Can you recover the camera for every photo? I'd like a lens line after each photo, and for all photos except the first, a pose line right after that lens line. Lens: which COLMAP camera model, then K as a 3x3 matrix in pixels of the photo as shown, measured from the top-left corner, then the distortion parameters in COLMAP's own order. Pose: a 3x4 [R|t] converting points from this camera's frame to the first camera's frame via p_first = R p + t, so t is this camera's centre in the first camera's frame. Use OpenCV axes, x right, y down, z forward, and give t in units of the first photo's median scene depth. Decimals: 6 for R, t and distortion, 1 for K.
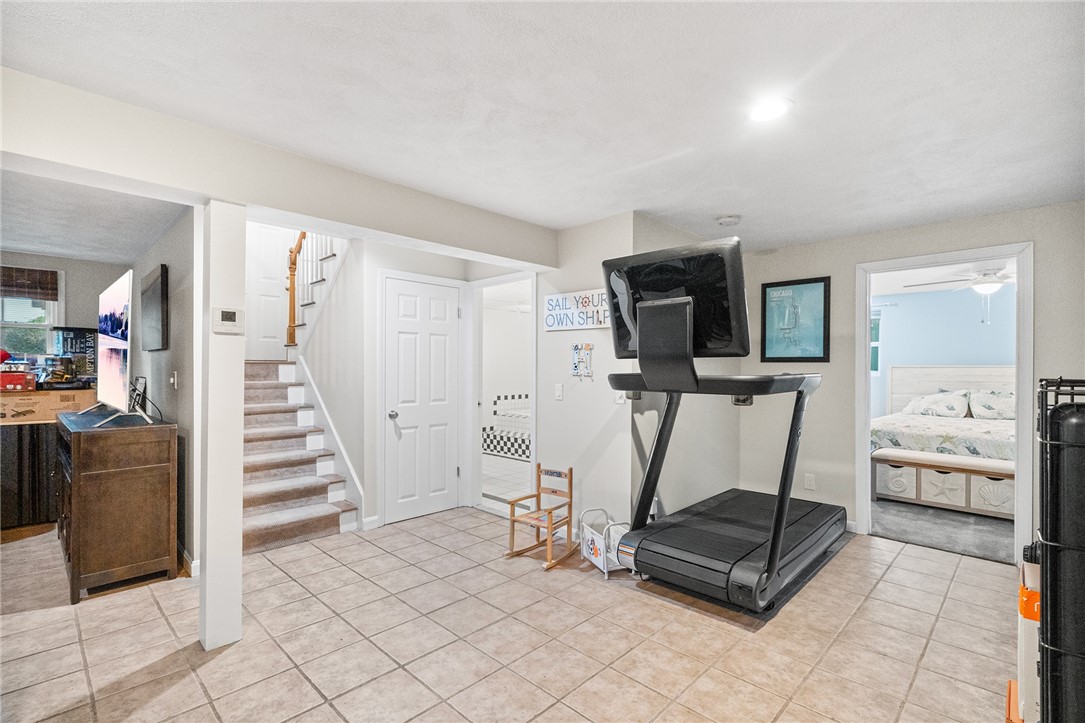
lens RADIAL K [[498.5, 0, 538.2], [0, 498.5, 367.4], [0, 0, 1]] dist [0.005128, 0.000280]
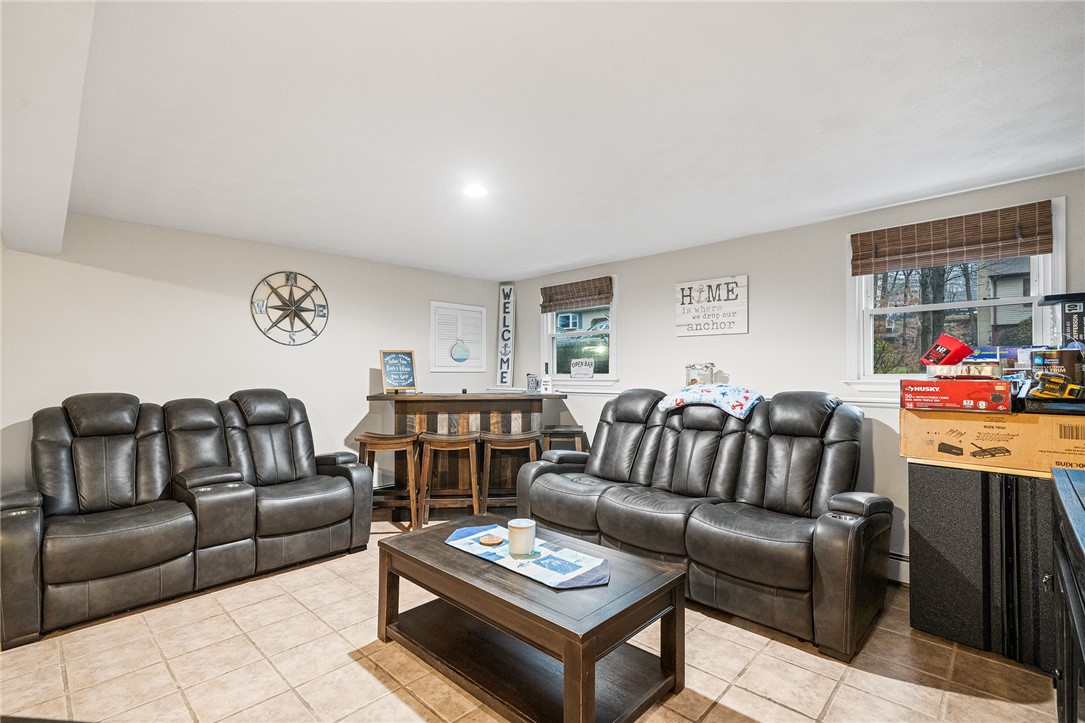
lens RADIAL K [[498.5, 0, 538.2], [0, 498.5, 367.4], [0, 0, 1]] dist [0.005128, 0.000280]
pose [[0.006440, -0.011006, -0.999919, -0.454505], [0.002477, 0.999937, -0.010990, 0.002358], [0.999976, -0.002406, 0.006467, 0.474869]]
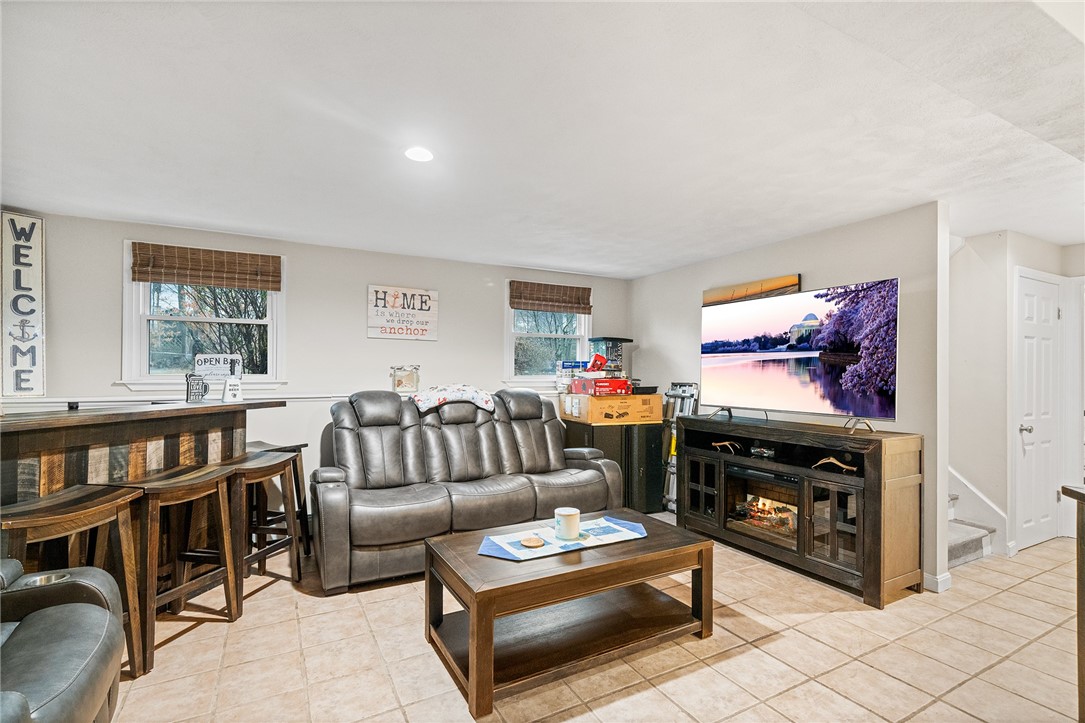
lens RADIAL K [[498.5, 0, 538.2], [0, 498.5, 367.4], [0, 0, 1]] dist [0.005128, 0.000280]
pose [[0.955890, 0.001915, -0.293717, -0.847004], [-0.005435, 0.999923, -0.011169, -0.000832], [0.293673, 0.012273, 0.955827, -0.114811]]
